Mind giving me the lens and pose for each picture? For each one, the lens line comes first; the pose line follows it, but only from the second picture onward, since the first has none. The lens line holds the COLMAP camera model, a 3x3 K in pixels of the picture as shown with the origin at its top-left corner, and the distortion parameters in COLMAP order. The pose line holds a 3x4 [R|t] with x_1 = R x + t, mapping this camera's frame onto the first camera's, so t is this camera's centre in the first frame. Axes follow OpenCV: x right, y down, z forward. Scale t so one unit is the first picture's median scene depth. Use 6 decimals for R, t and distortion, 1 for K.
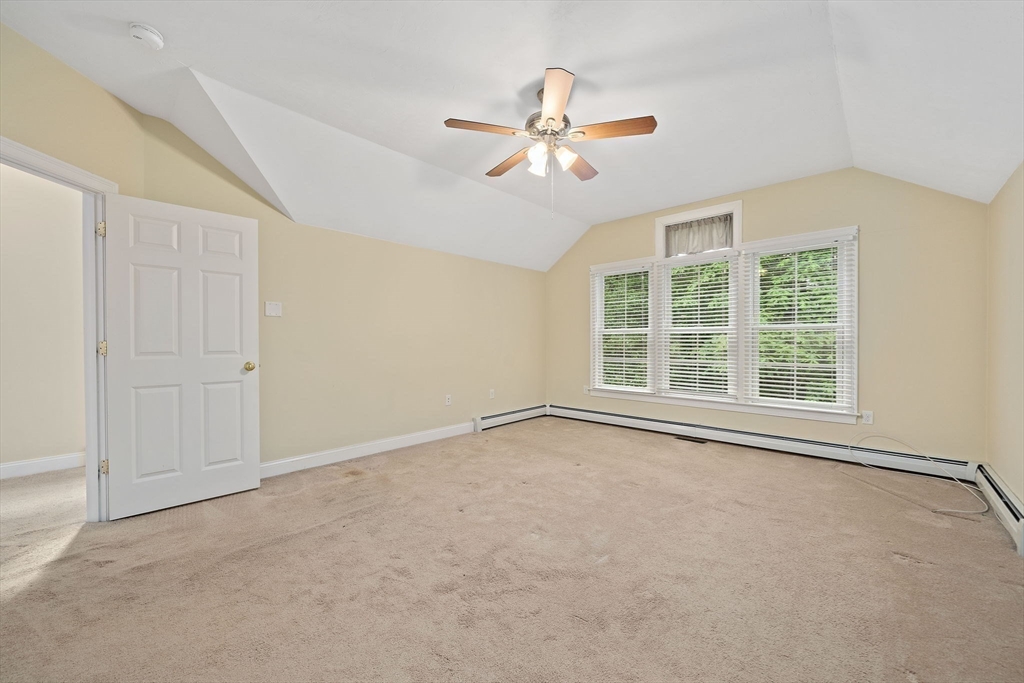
lens RADIAL K [[393.5, 0, 512.7], [0, 393.5, 338.4], [0, 0, 1]] dist [0.001692, -0.000048]
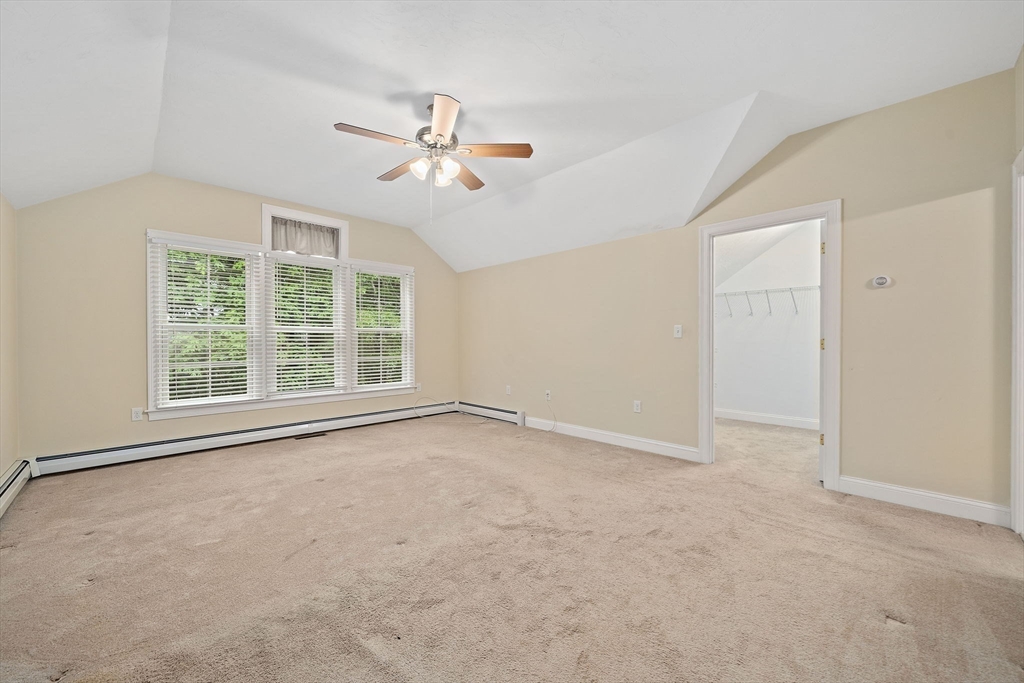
lens RADIAL K [[393.5, 0, 512.5], [0, 393.5, 345.5], [0, 0, 1]] dist [0.001692, -0.000048]
pose [[0.043072, -0.011865, 0.999002, -0.539067], [-0.008868, 0.999886, 0.012257, 0.002464], [-0.999033, -0.009387, 0.042962, 0.413660]]
